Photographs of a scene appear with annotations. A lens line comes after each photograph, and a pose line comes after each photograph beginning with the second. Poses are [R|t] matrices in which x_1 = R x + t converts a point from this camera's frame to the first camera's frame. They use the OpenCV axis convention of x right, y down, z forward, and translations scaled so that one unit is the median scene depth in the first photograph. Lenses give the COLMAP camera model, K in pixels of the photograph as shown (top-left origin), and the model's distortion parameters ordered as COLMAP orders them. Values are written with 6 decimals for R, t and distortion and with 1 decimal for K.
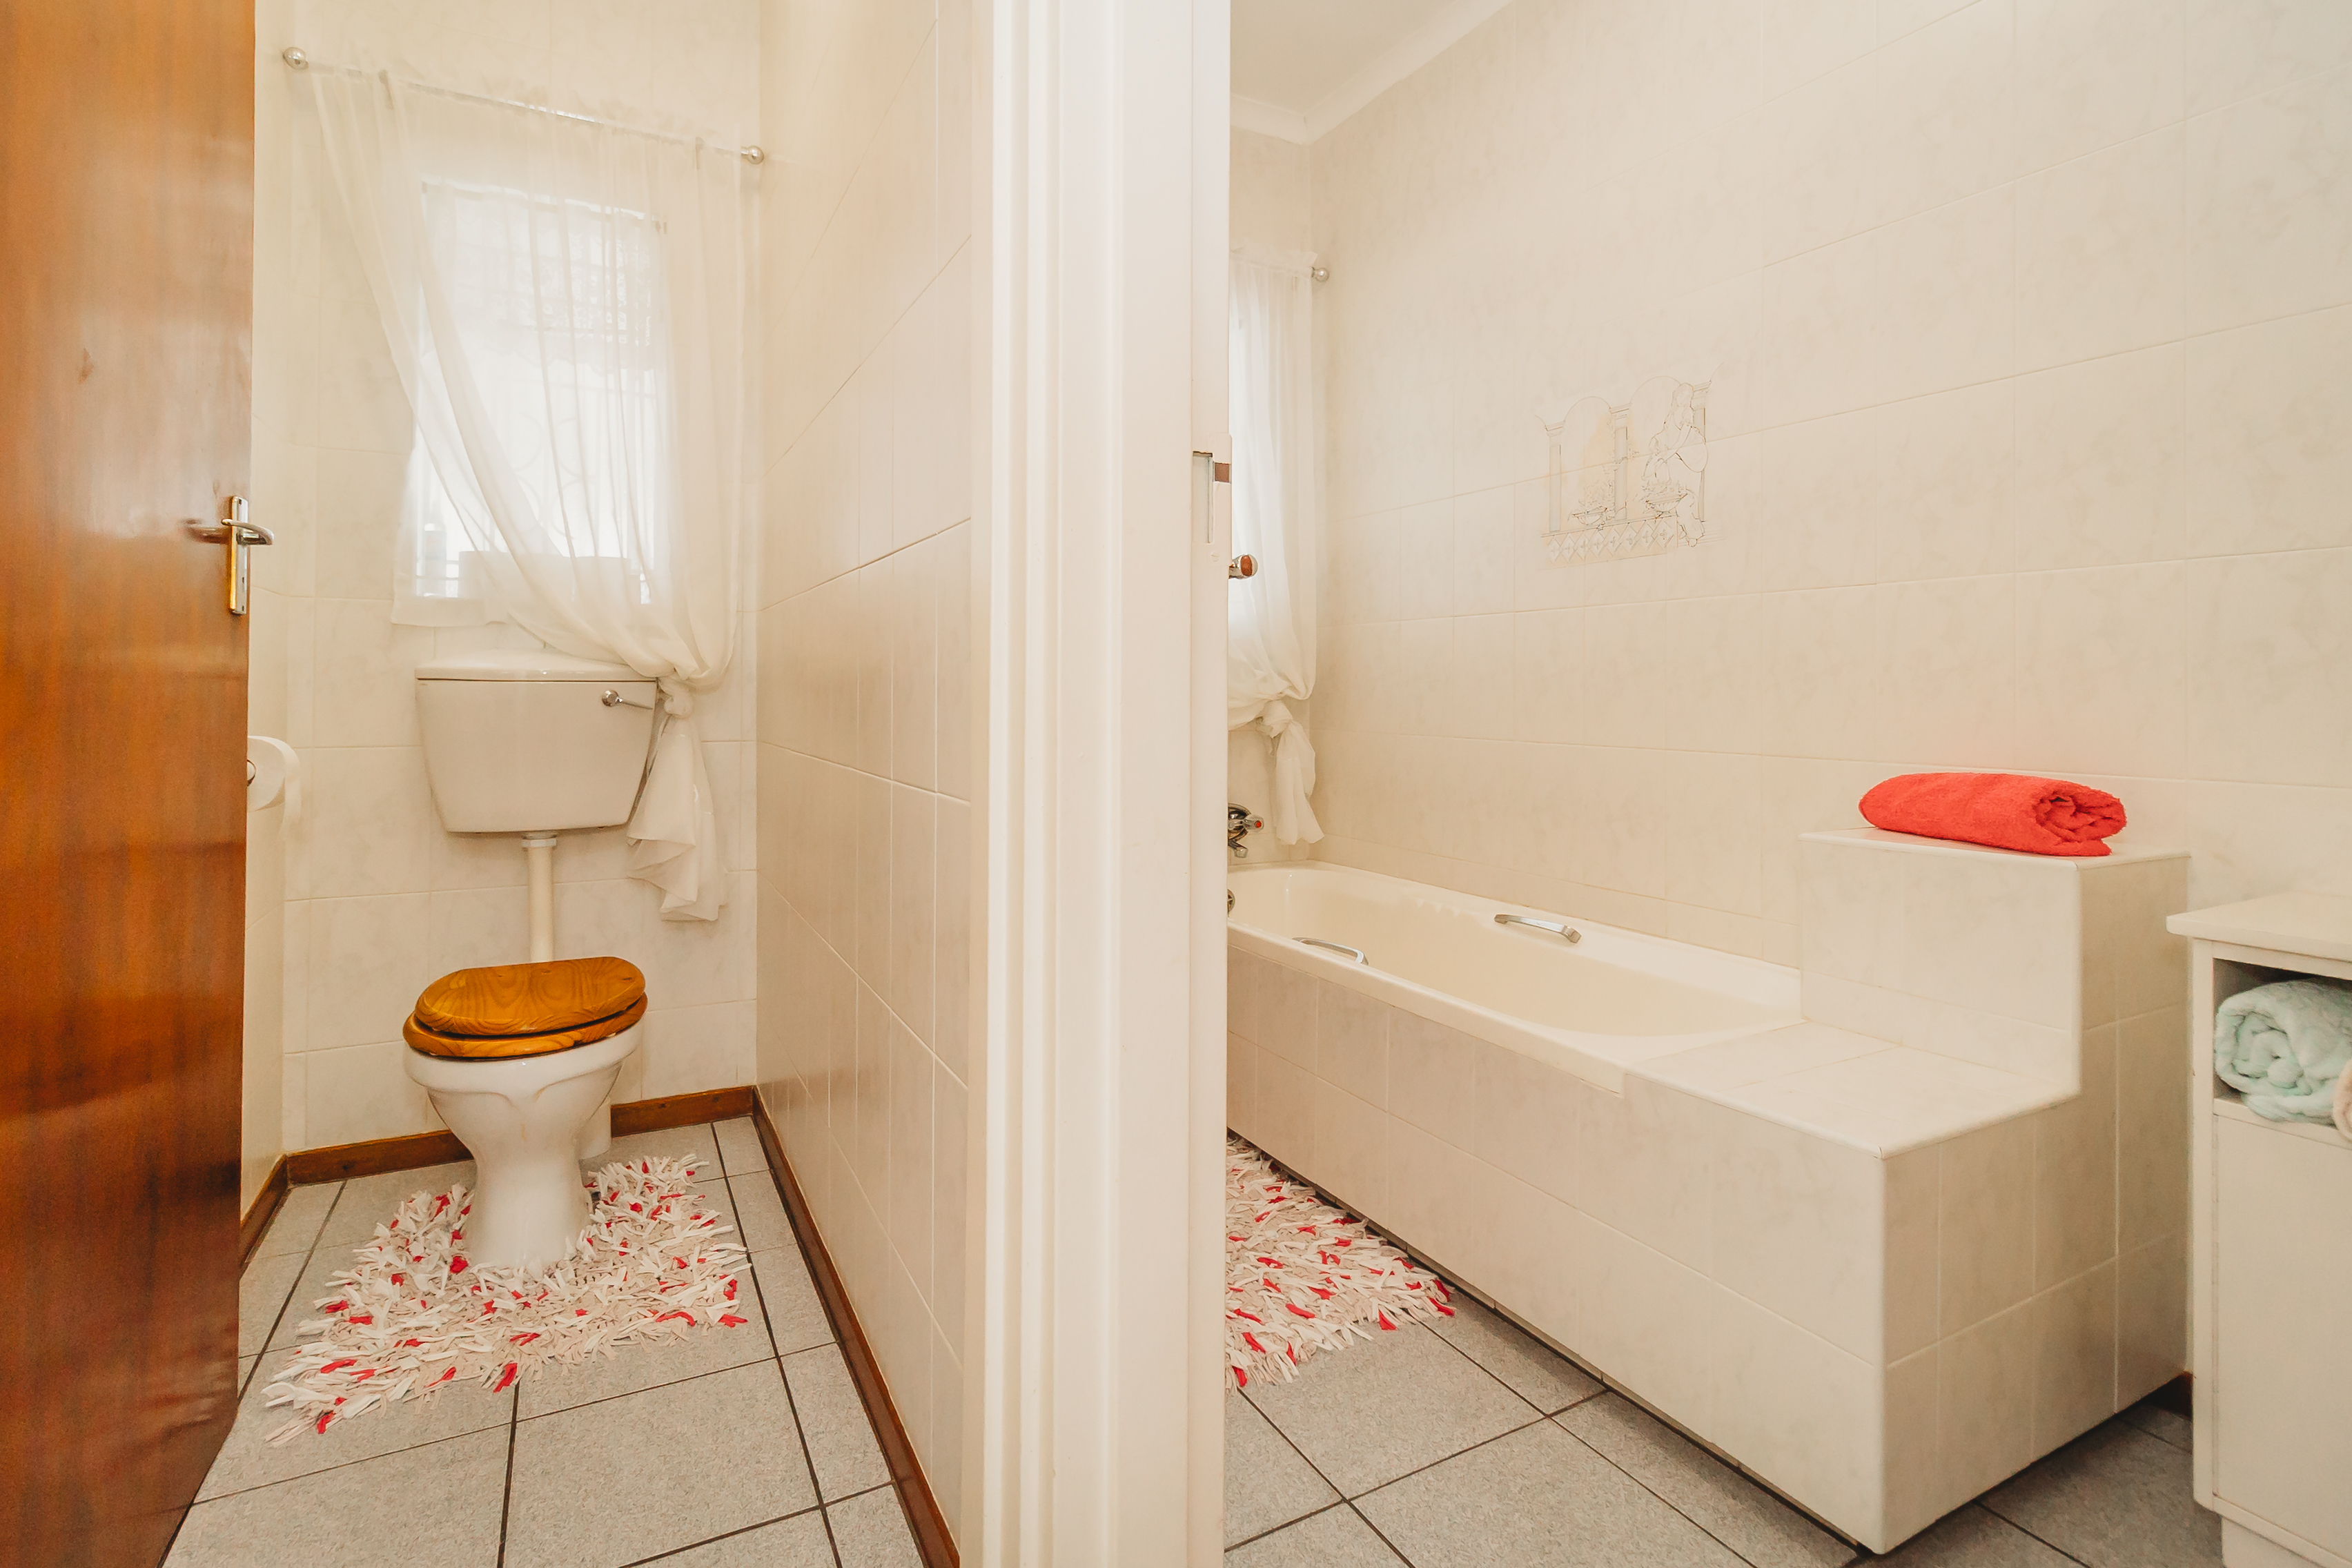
lens RADIAL K [[1103.0, 0, 1143.8], [0, 1103.0, 690.6], [0, 0, 1]] dist [-0.000415, 0.000423]
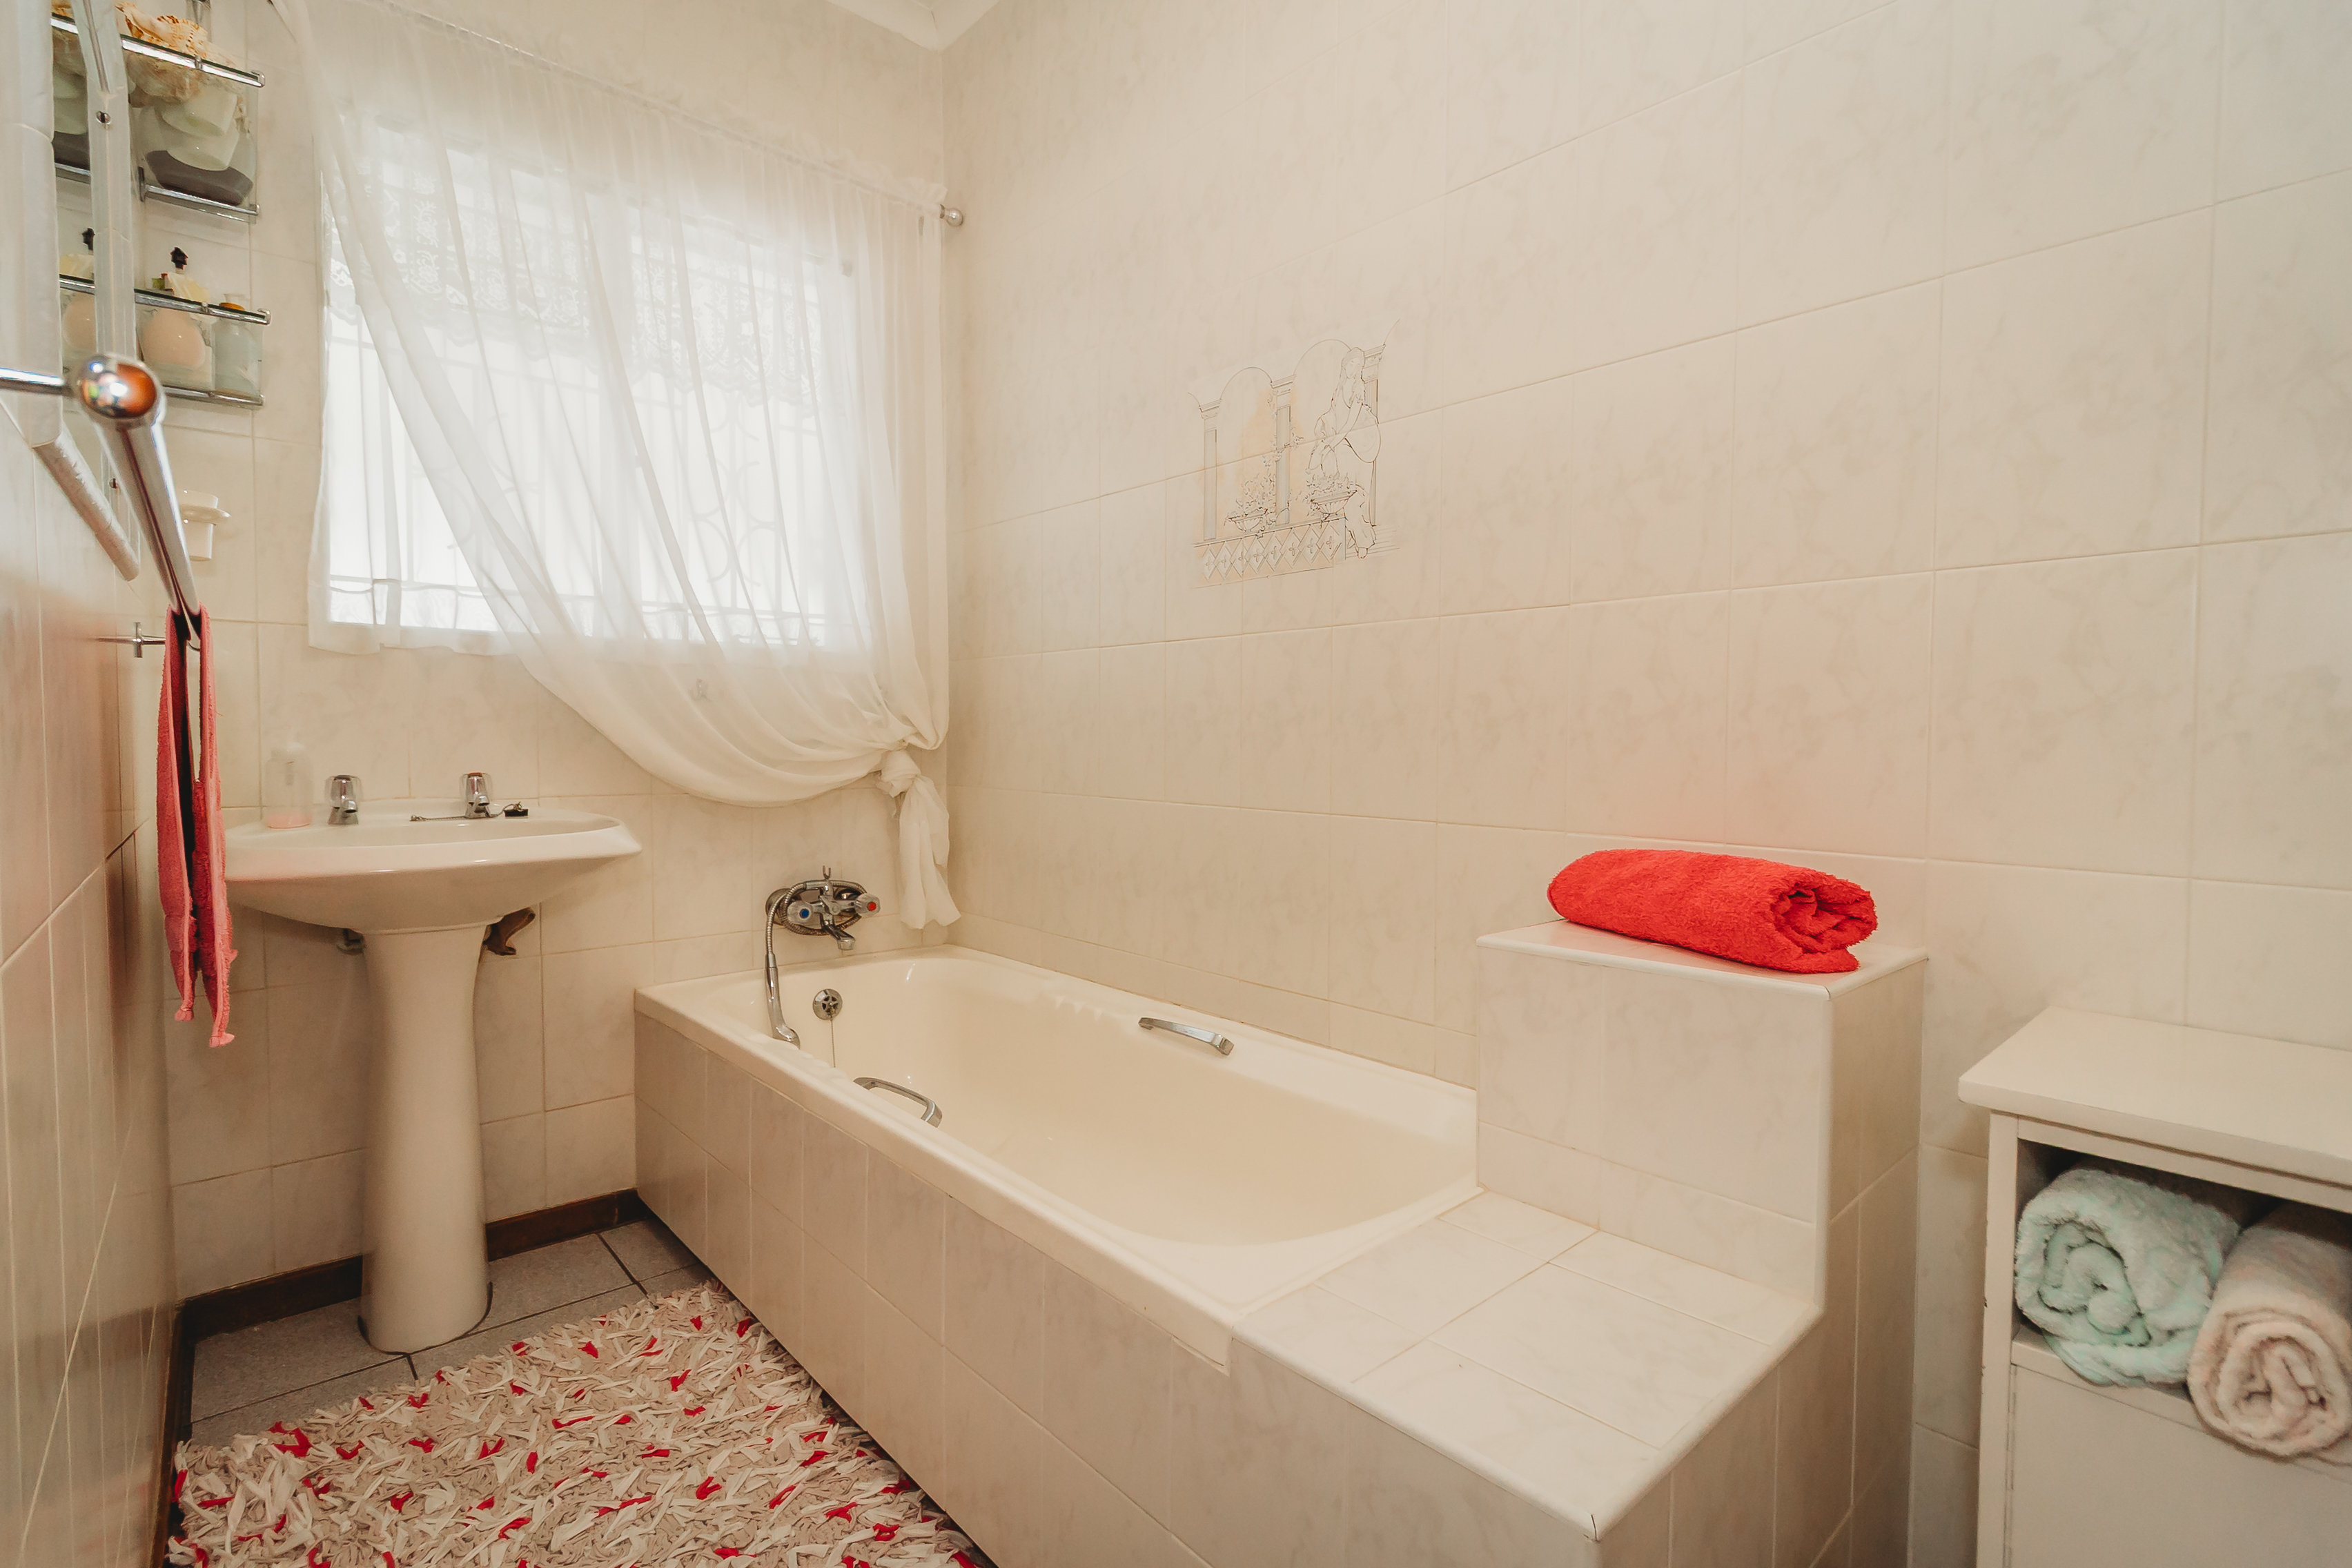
lens RADIAL K [[1103.0, 0, 1179.2], [0, 1103.0, 780.2], [0, 0, 1]] dist [-0.000415, 0.000423]
pose [[0.963575, -0.007082, 0.267346, 0.167405], [-0.003300, 0.999258, 0.038364, -0.001397], [-0.267419, -0.037849, 0.962837, 0.282756]]
